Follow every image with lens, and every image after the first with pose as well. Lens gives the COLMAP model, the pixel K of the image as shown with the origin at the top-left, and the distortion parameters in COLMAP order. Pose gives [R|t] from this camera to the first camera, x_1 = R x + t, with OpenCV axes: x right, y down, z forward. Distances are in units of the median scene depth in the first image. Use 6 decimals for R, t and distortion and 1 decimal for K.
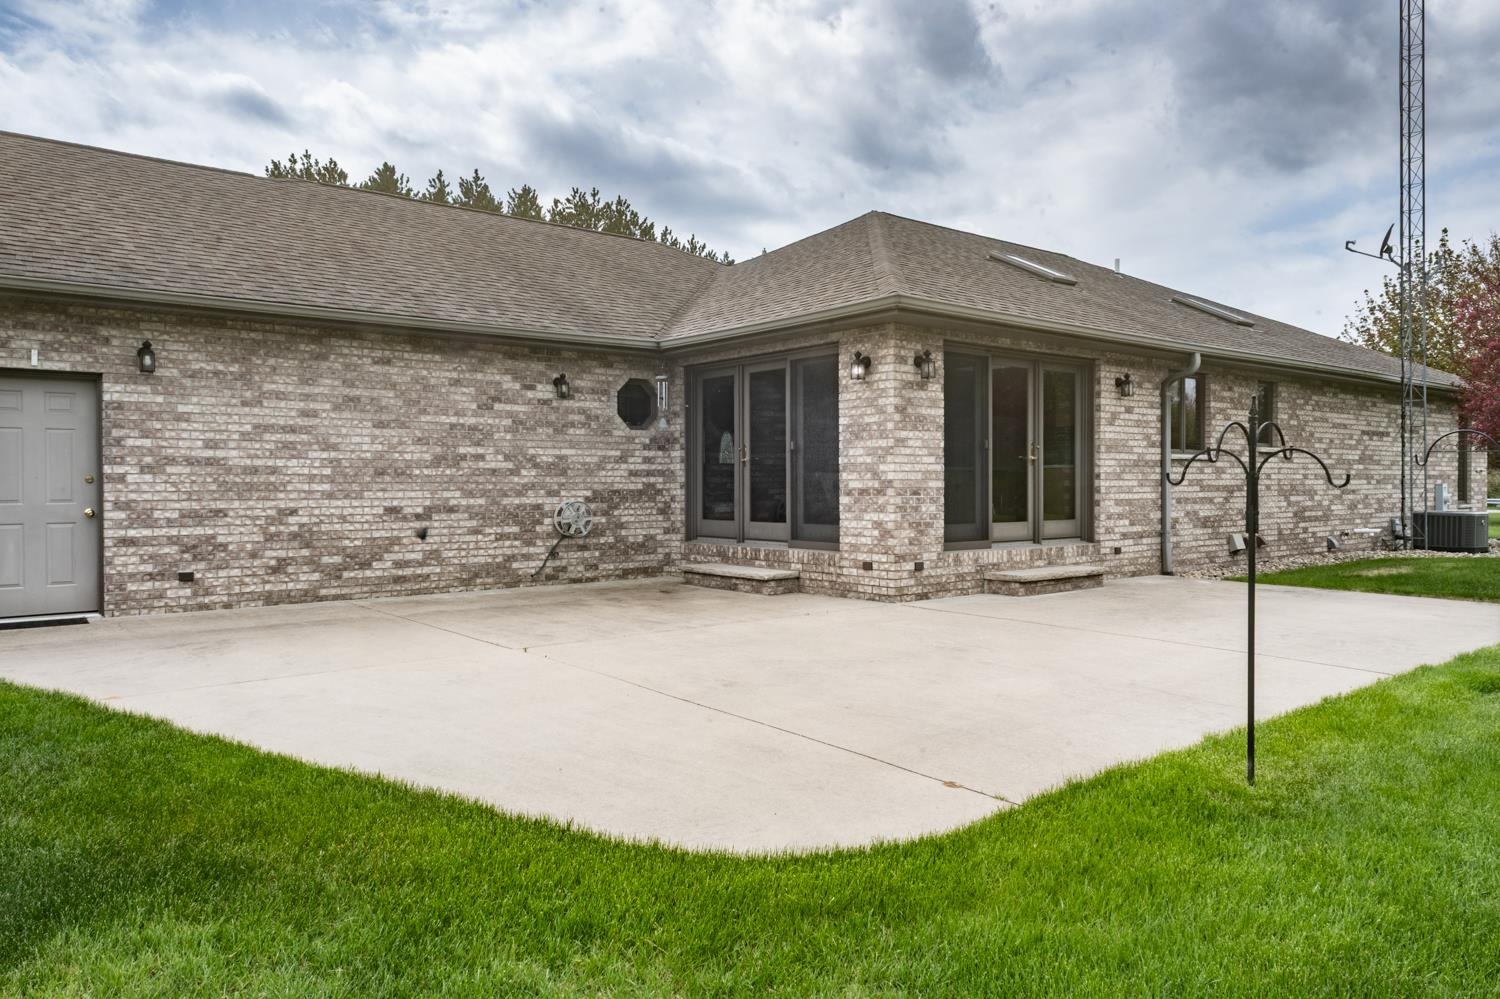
lens RADIAL K [[1034.0, 0, 750.0], [0, 1034.0, 499.5], [0, 0, 1]] dist [0.020041, -0.001129]
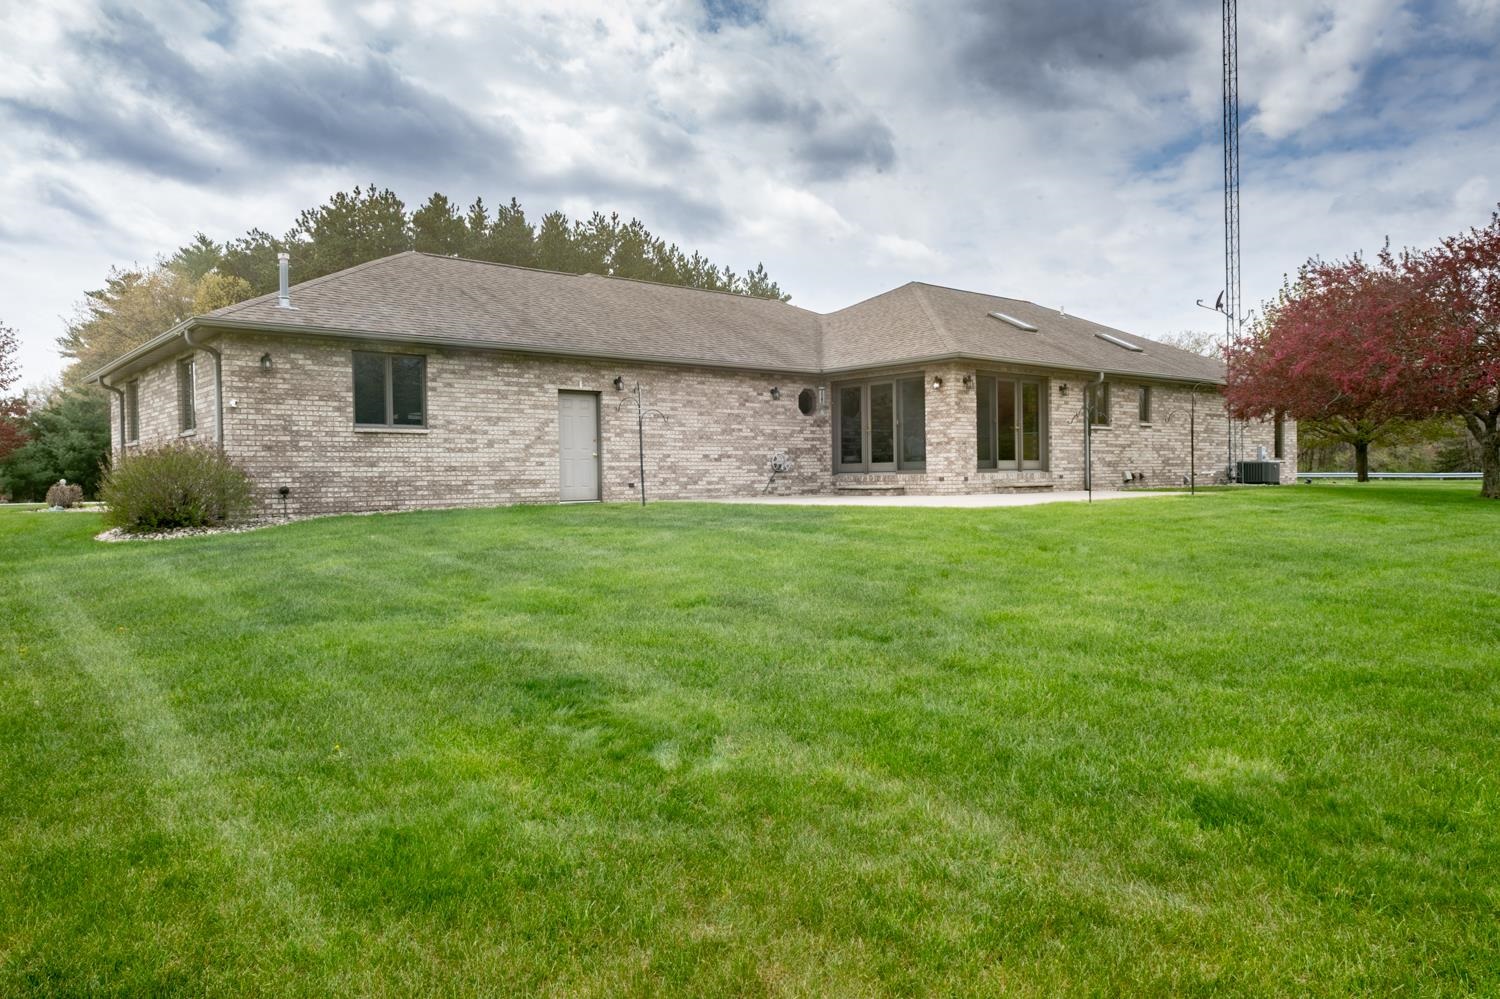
lens RADIAL K [[1034.0, 0, 750.0], [0, 1034.0, 499.5], [0, 0, 1]] dist [0.020041, -0.001129]
pose [[0.999197, -0.013483, 0.037741, -0.300665], [0.013318, 0.999901, 0.004639, 0.077669], [-0.037799, -0.004132, 0.999277, -0.914694]]
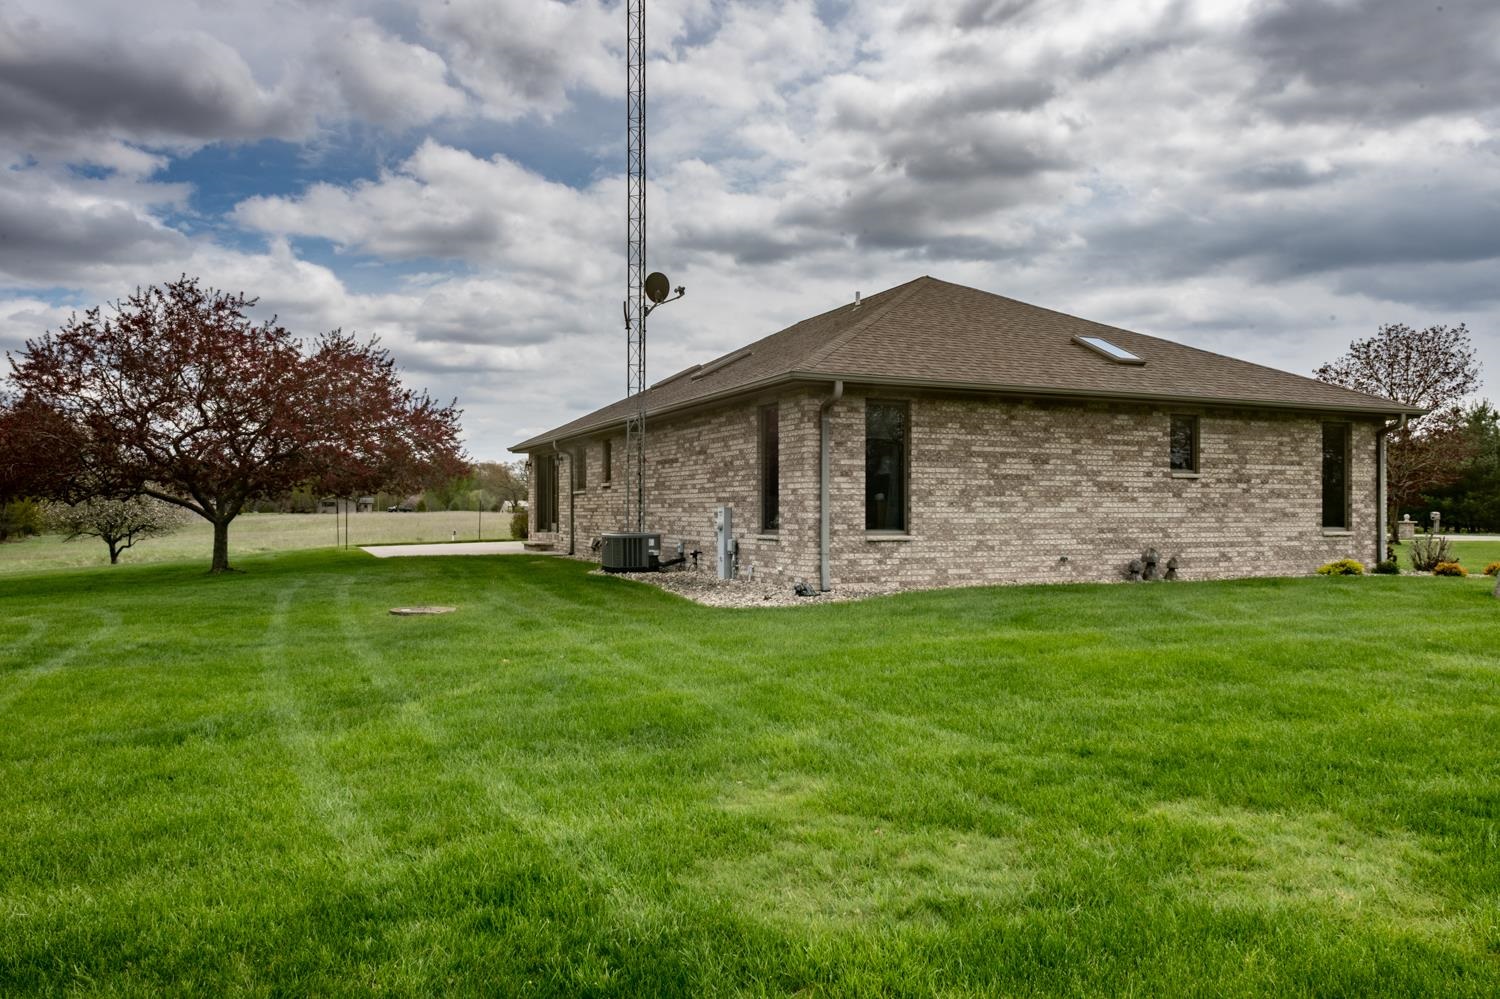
lens RADIAL K [[1034.0, 0, 750.0], [0, 1034.0, 499.5], [0, 0, 1]] dist [0.020041, -0.001129]
pose [[-0.266210, 0.003112, -0.963910, 2.355223], [-0.001384, 0.999993, 0.003611, -0.039446], [0.963914, 0.002295, -0.266204, 1.985753]]
